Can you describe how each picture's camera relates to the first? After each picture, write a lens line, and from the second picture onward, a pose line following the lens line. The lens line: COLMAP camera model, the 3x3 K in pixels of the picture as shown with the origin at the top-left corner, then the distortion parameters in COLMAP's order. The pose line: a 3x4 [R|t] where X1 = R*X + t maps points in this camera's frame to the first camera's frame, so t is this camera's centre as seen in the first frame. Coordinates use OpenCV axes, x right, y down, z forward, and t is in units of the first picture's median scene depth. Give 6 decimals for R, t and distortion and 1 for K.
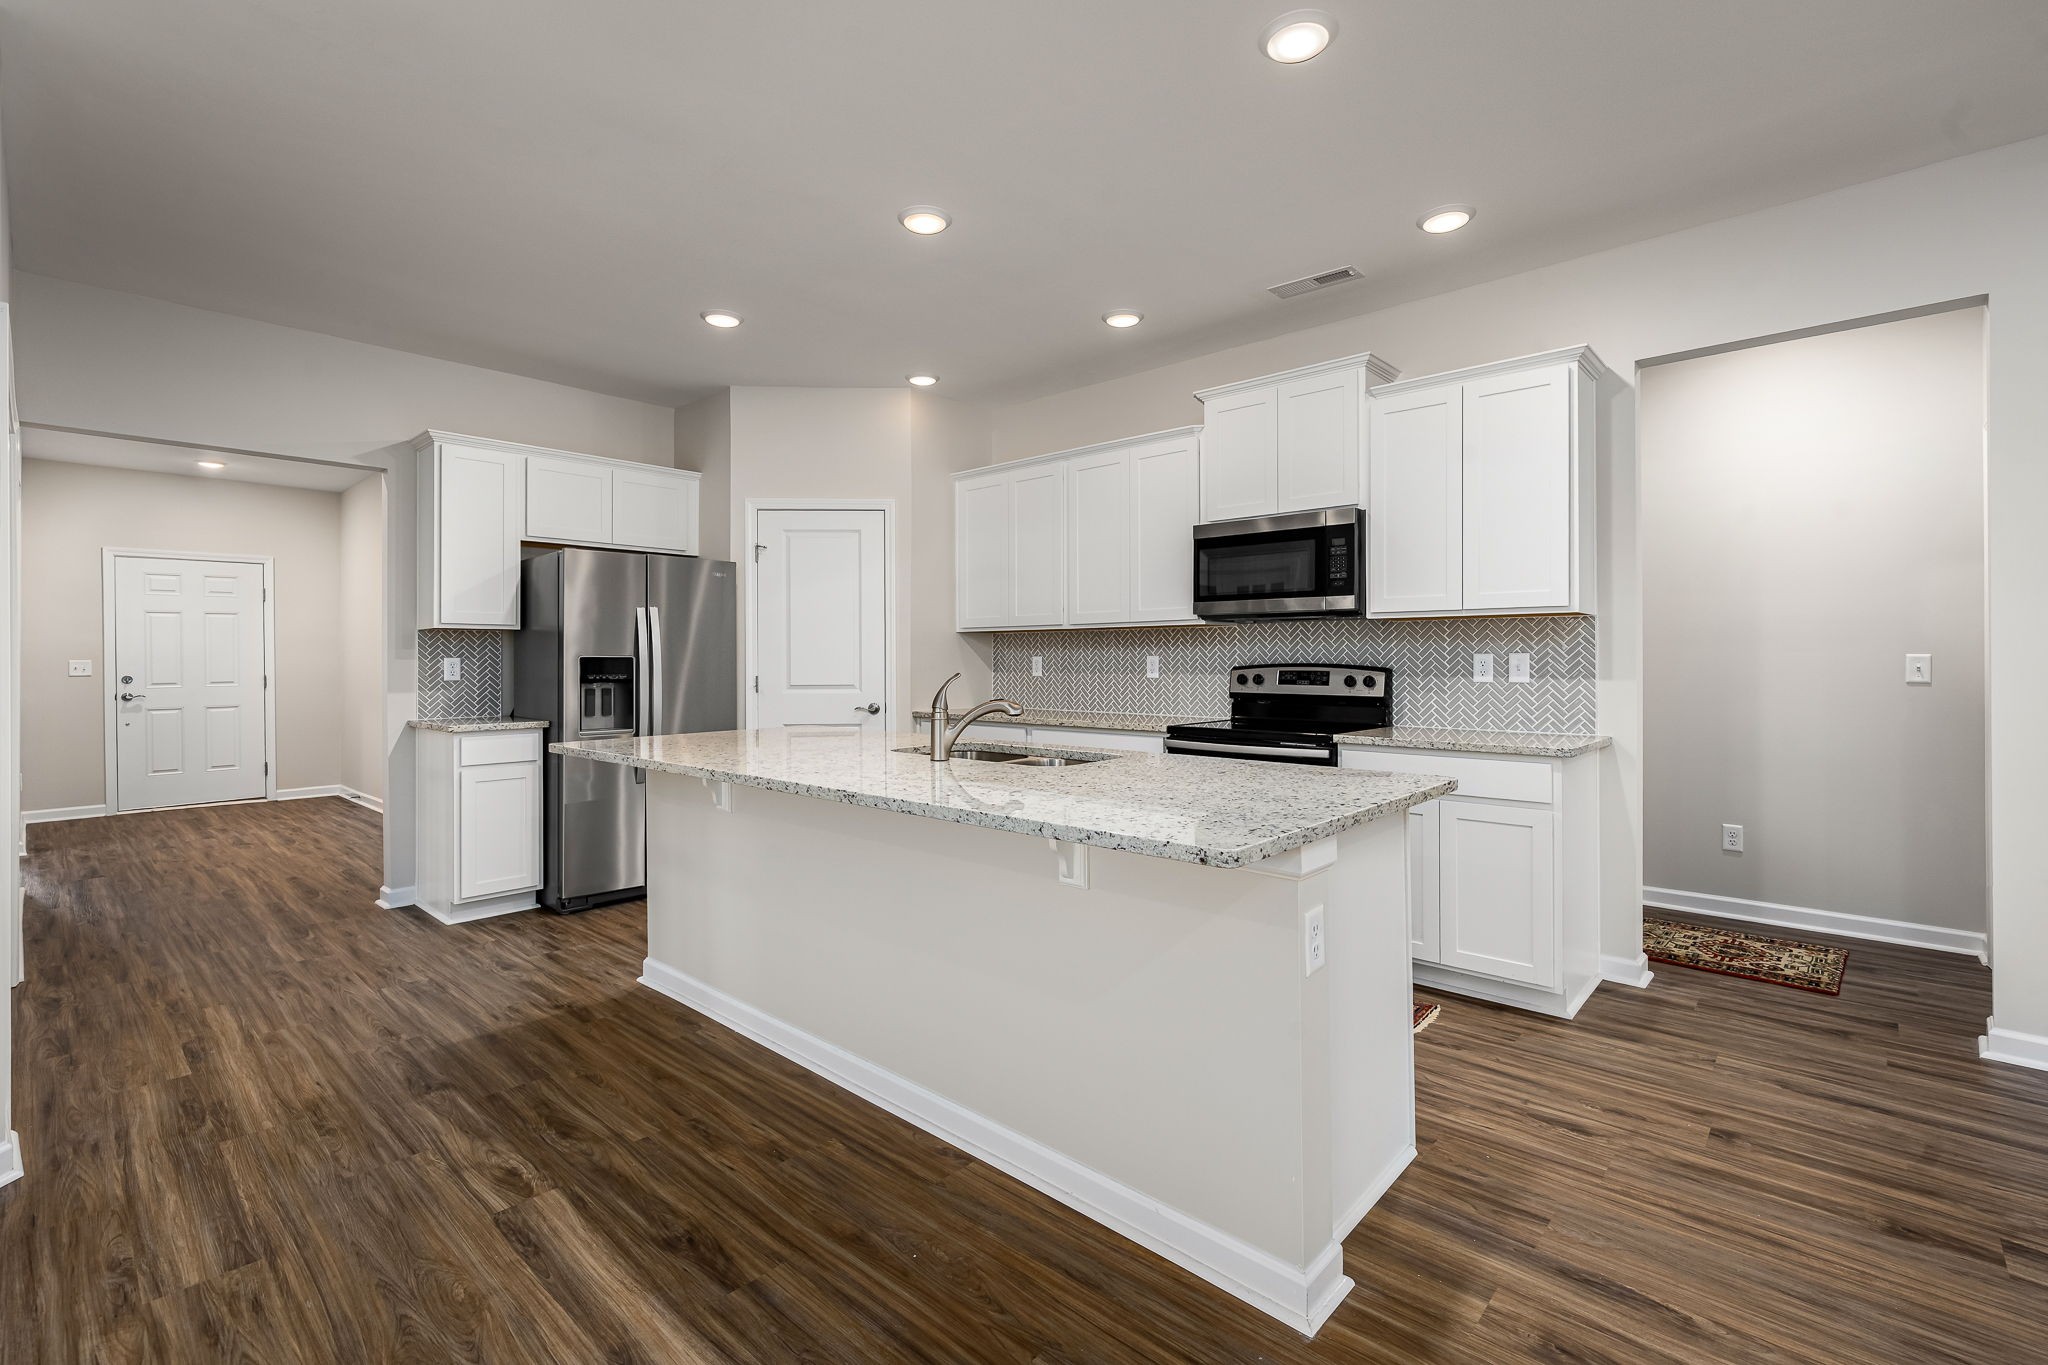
lens RADIAL K [[900.6, 0, 1030.2], [0, 900.6, 659.4], [0, 0, 1]] dist [0.003382, 0.000866]
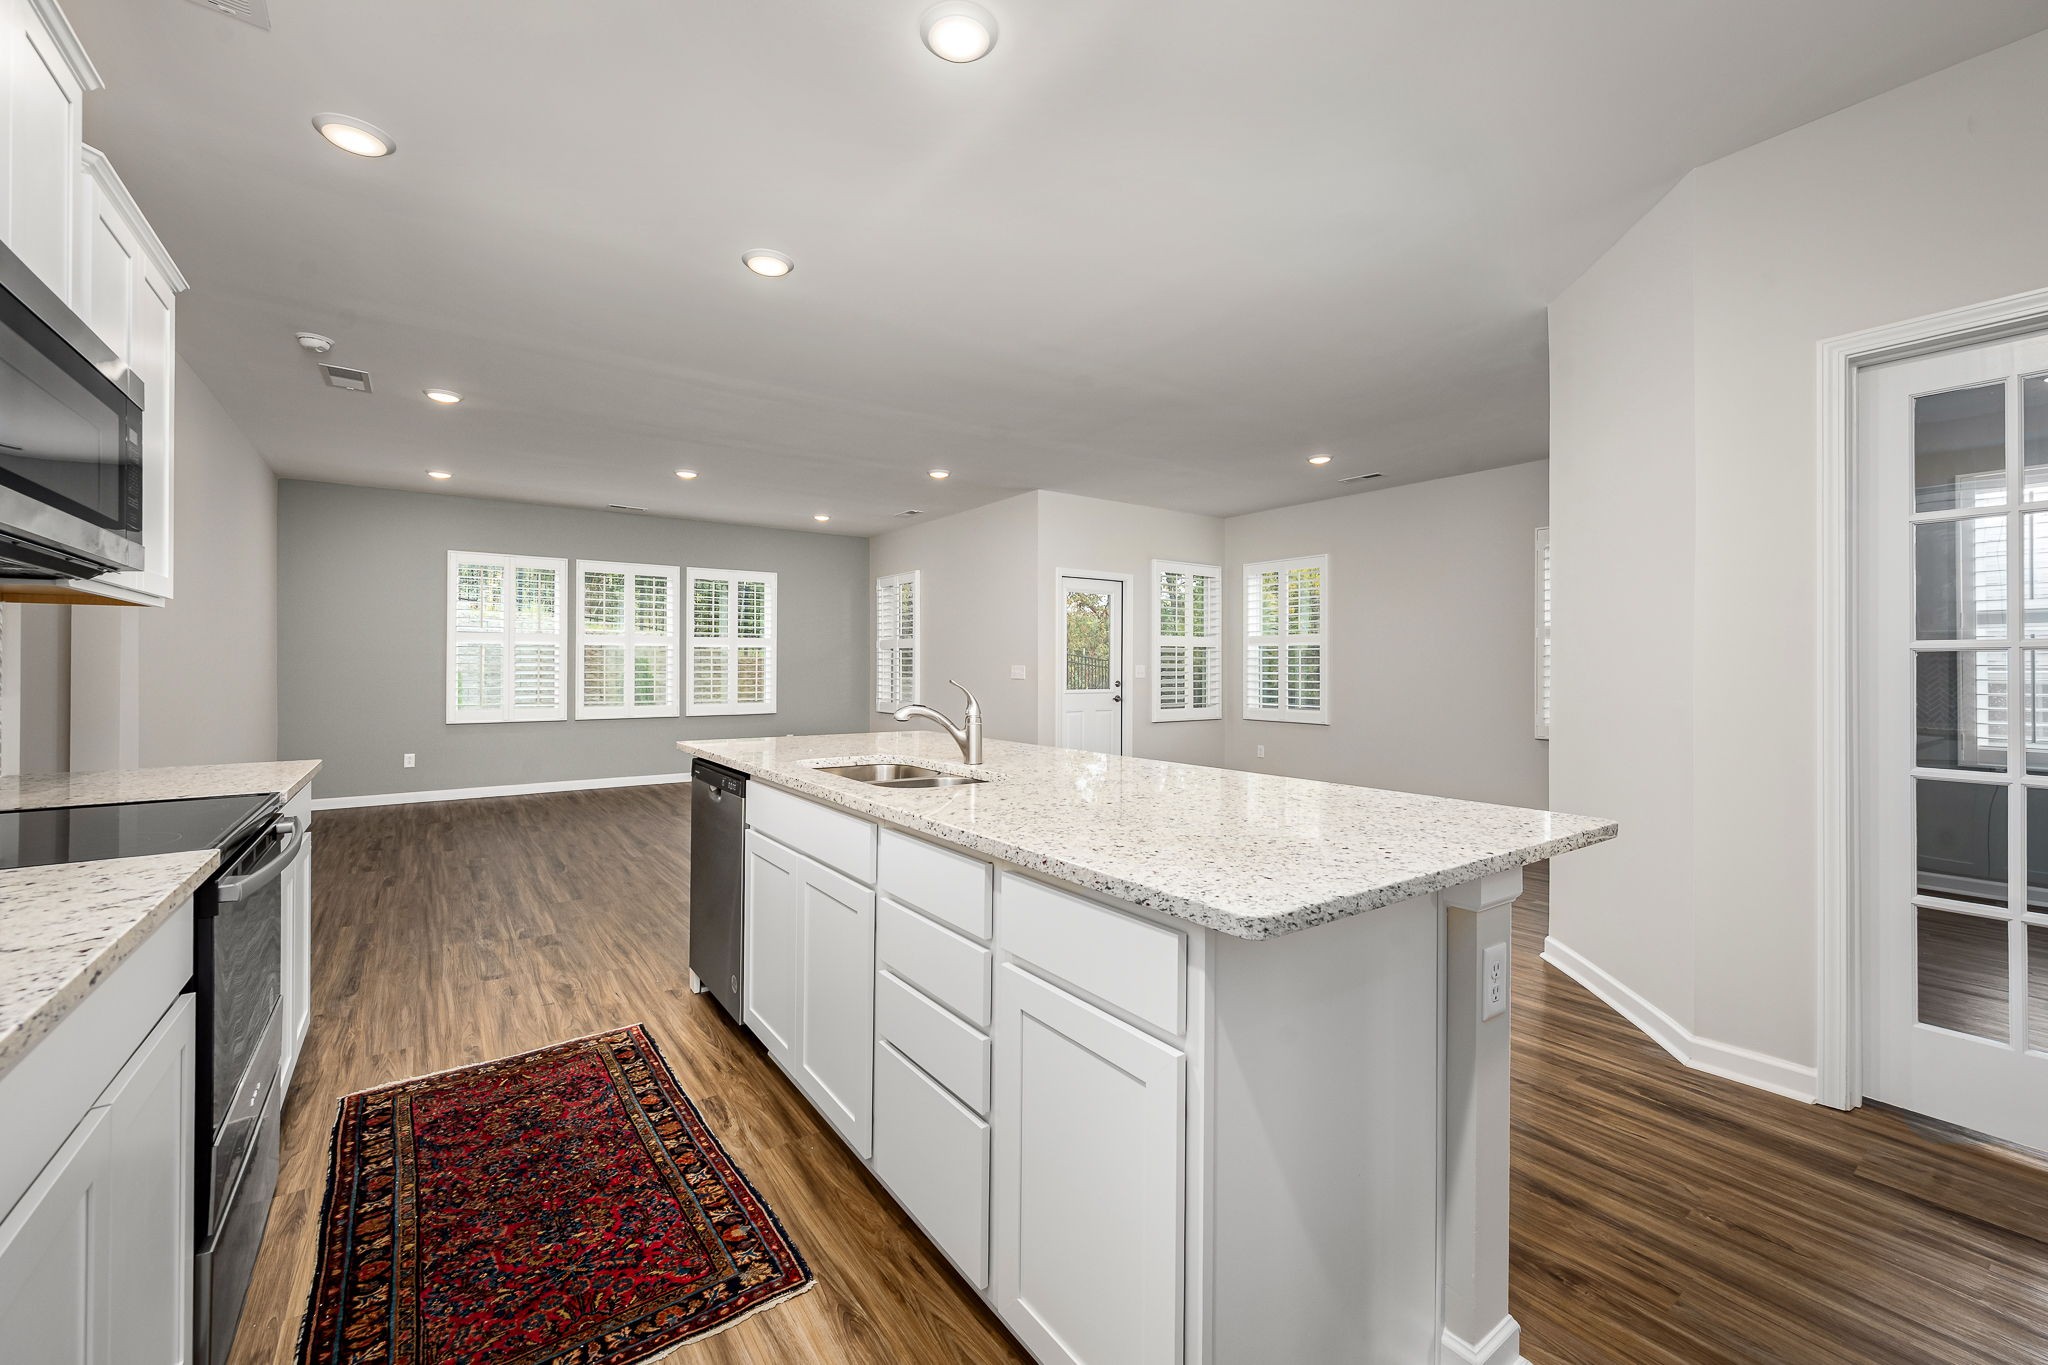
lens RADIAL K [[830.9, 0, 1018.0], [0, 830.9, 662.4], [0, 0, 1]] dist [0.000771, 0.000038]
pose [[-0.974718, 0.001394, 0.223436, -0.329720], [-0.000096, 0.999978, -0.006655, 0.002800], [-0.223440, -0.006509, -0.974696, 1.740158]]
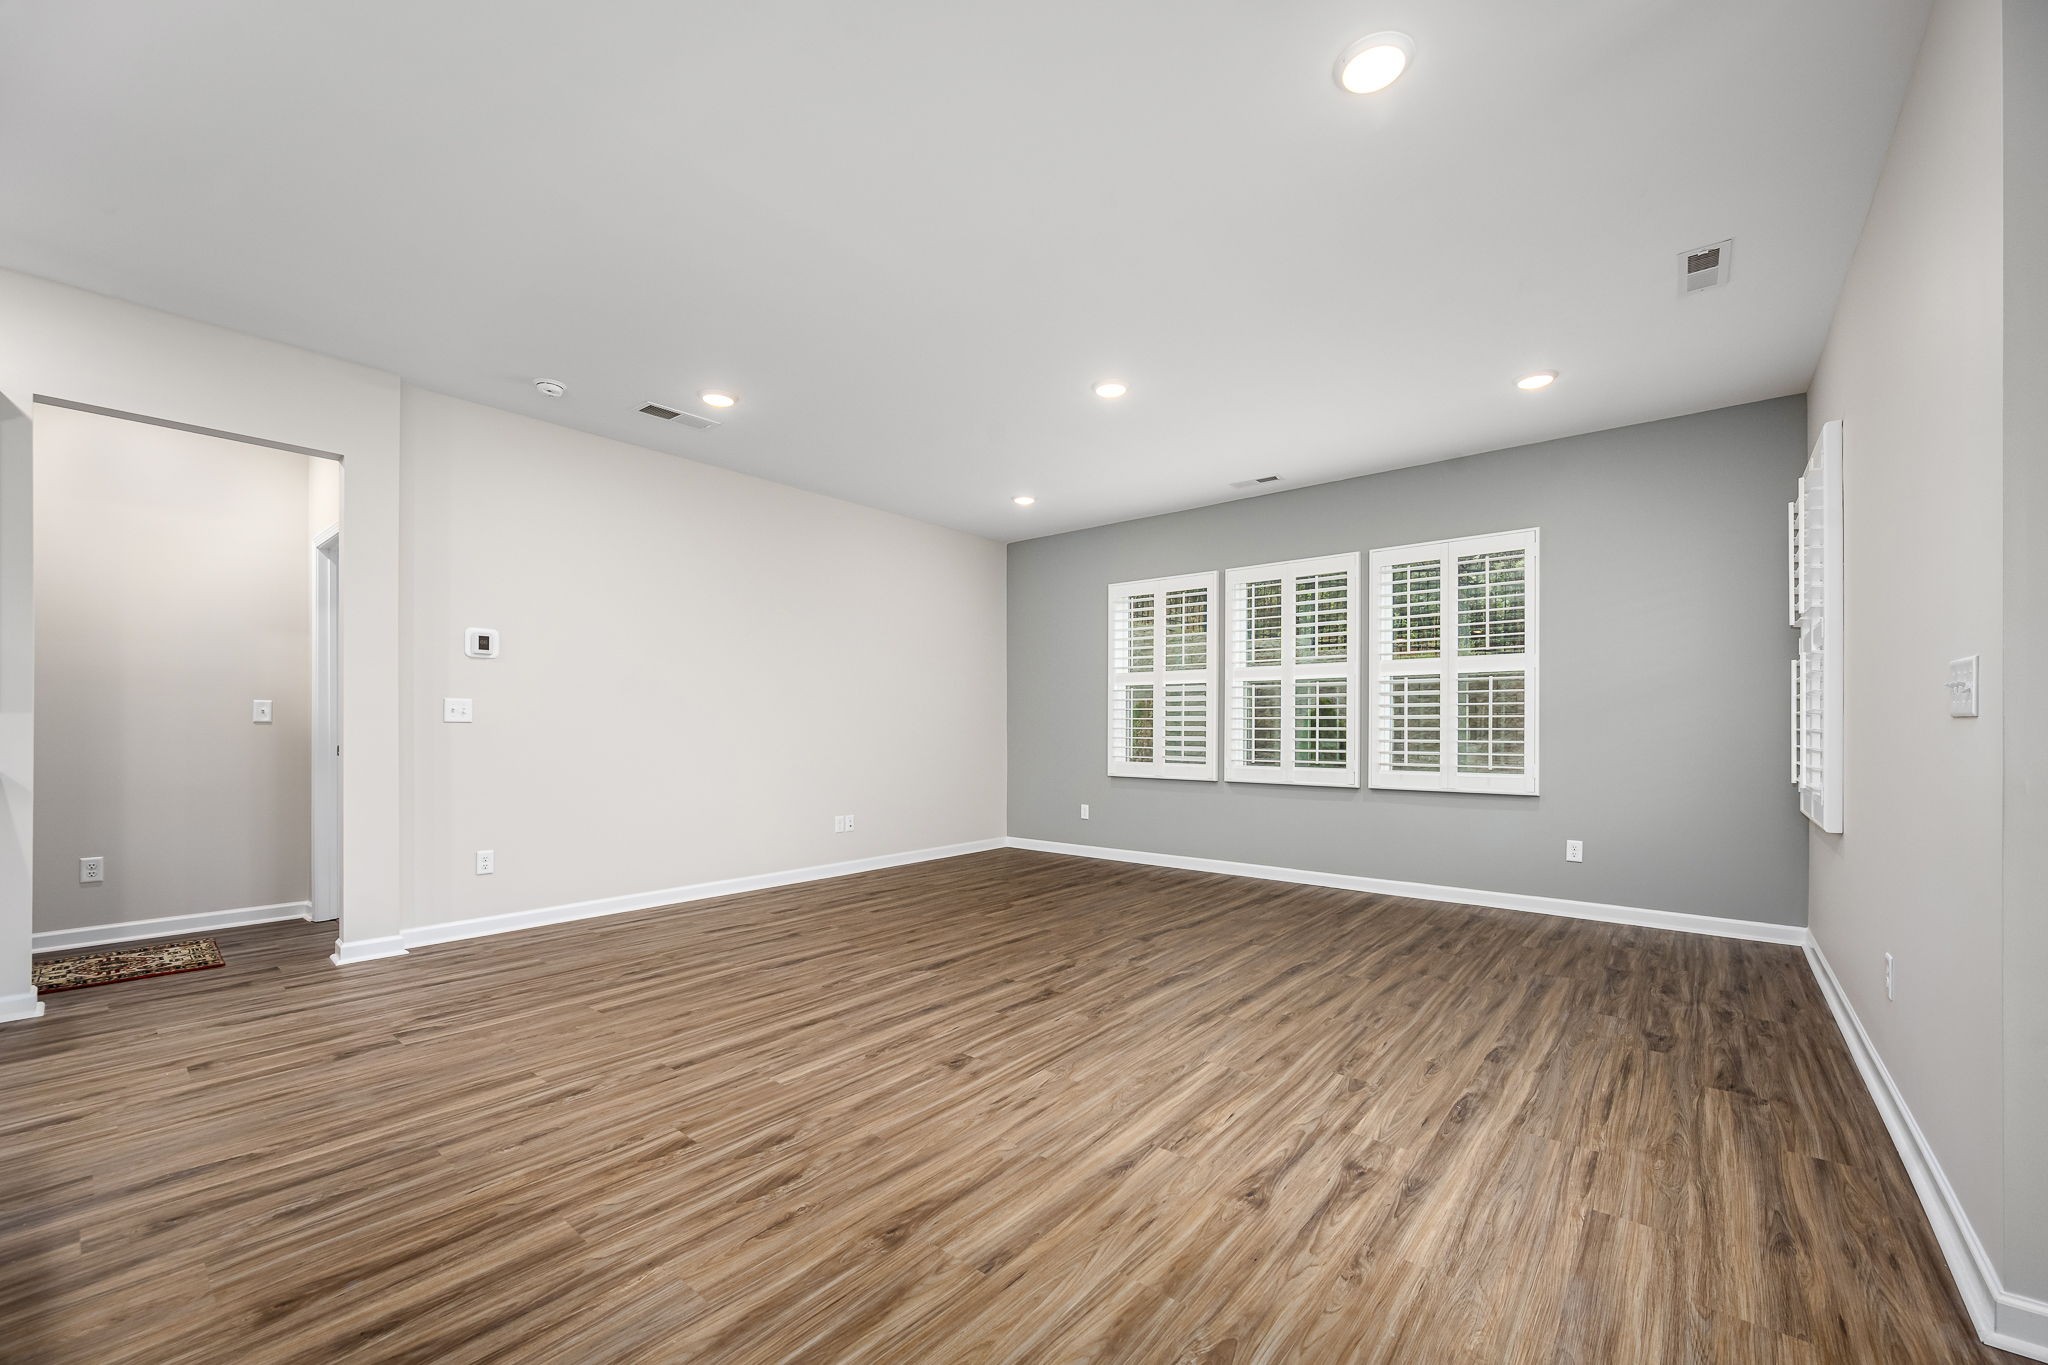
lens RADIAL K [[833.3, 0, 1027.0], [0, 833.3, 726.2], [0, 0, 1]] dist [0.007570, 0.000181]
pose [[-0.043032, 0.009048, 0.999033, -0.354466], [0.001354, 0.999959, -0.008998, 0.056091], [-0.999073, 0.000965, -0.043043, -0.070158]]
